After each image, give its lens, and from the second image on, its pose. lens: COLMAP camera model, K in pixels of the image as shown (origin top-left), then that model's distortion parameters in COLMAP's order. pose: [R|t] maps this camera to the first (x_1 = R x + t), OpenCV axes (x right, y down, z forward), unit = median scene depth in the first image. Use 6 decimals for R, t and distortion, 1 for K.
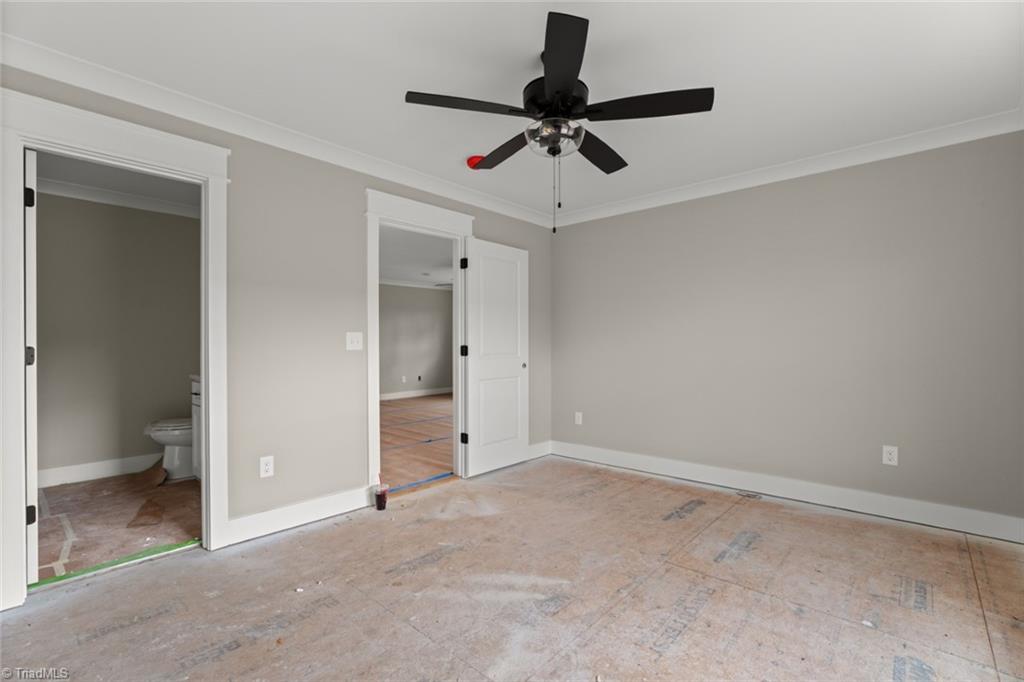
lens RADIAL K [[463.5, 0, 511.5], [0, 463.5, 345.9], [0, 0, 1]] dist [-0.022363, 0.005389]
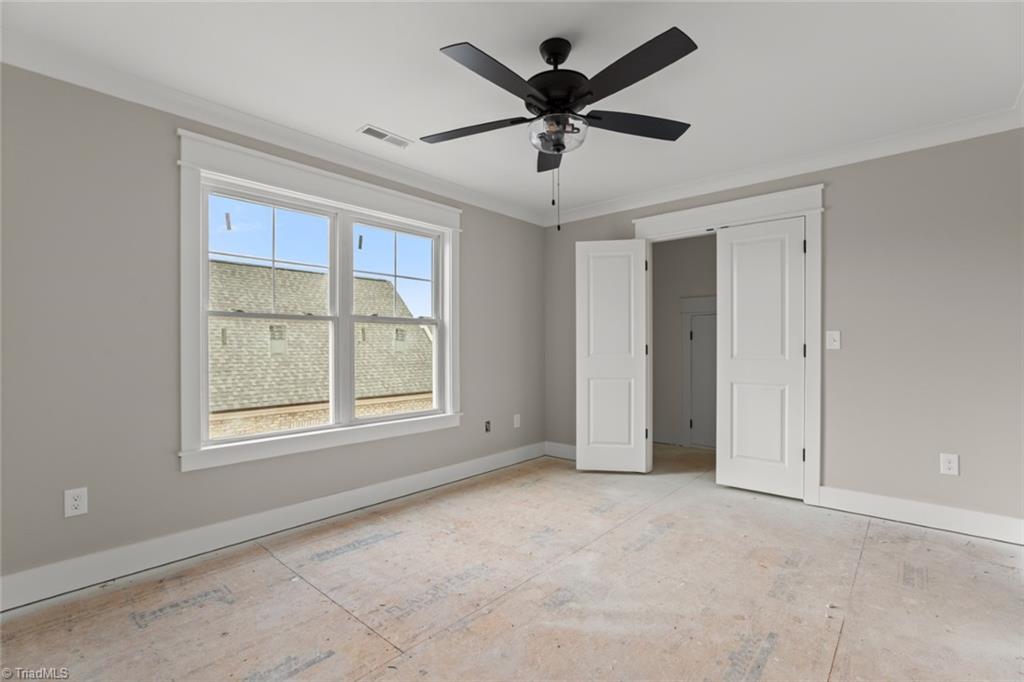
lens RADIAL K [[463.5, 0, 519.7], [0, 463.5, 336.9], [0, 0, 1]] dist [-0.022363, 0.005389]
pose [[-0.999550, 0.002889, -0.029847, 0.203834], [0.003279, 0.999910, -0.013024, -0.006171], [0.029807, -0.013116, -0.999470, 1.974446]]
